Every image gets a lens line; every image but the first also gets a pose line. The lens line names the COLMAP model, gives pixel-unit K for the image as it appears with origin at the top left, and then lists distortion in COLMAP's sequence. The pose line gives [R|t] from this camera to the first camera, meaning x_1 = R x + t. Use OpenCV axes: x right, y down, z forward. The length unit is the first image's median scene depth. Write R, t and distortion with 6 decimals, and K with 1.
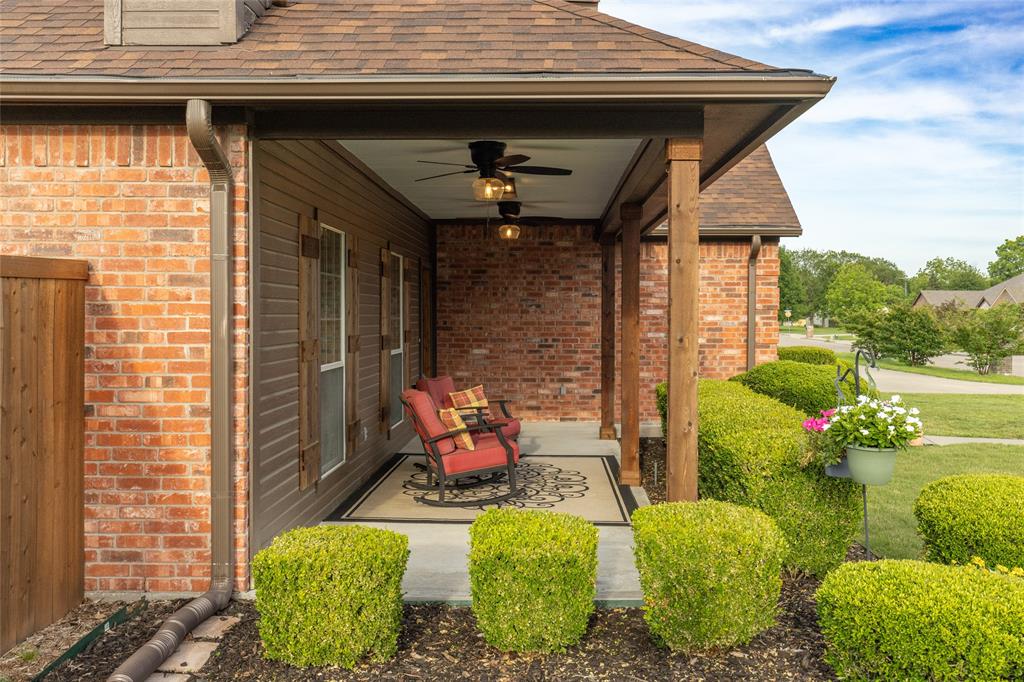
lens RADIAL K [[919.6, 0, 512.8], [0, 919.6, 338.5], [0, 0, 1]] dist [-0.006055, 0.009500]
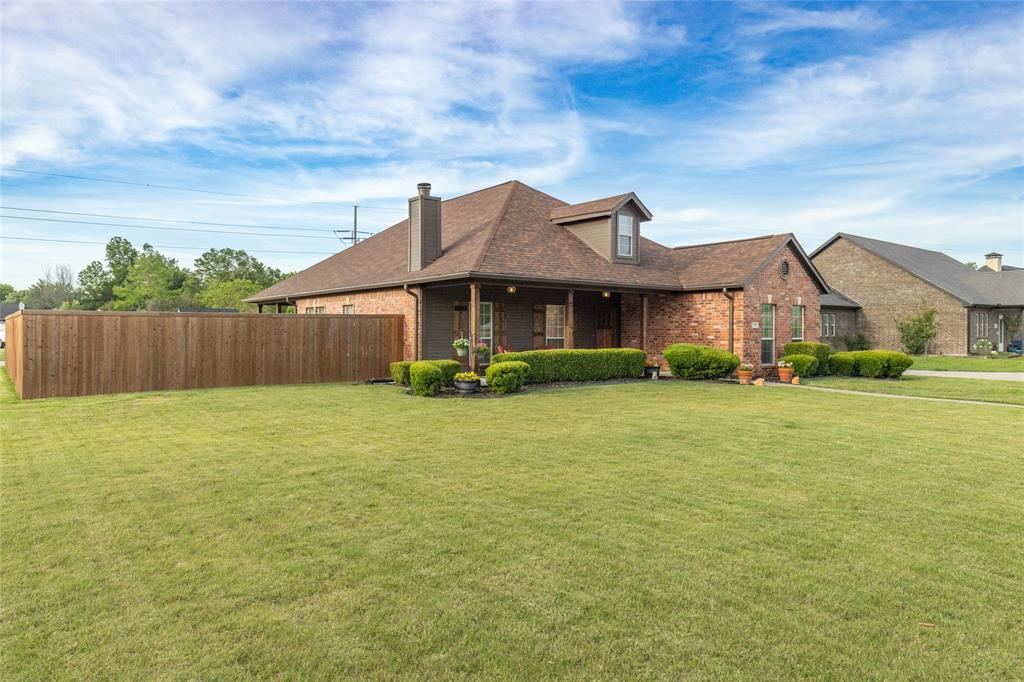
lens RADIAL K [[646.7, 0, 516.3], [0, 646.7, 350.9], [0, 0, 1]] dist [0.011633, -0.000446]
pose [[0.634412, 0.021429, -0.772698, 1.098825], [-0.020544, 0.999730, 0.010858, 0.028101], [0.772722, 0.008986, 0.634681, -0.332705]]
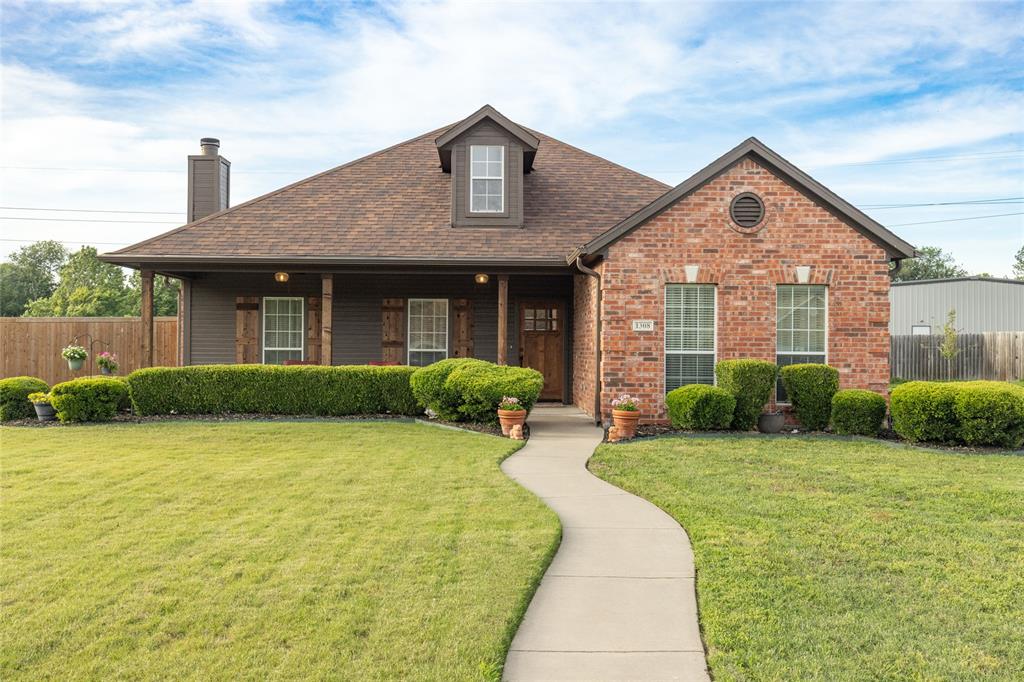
lens RADIAL K [[919.6, 0, 517.4], [0, 919.6, 335.5], [0, 0, 1]] dist [-0.006055, 0.009500]
pose [[0.061023, -0.018316, -0.997968, 1.380212], [-0.031443, 0.999300, -0.020263, 0.012721], [0.997641, 0.032615, 0.060404, 0.837289]]
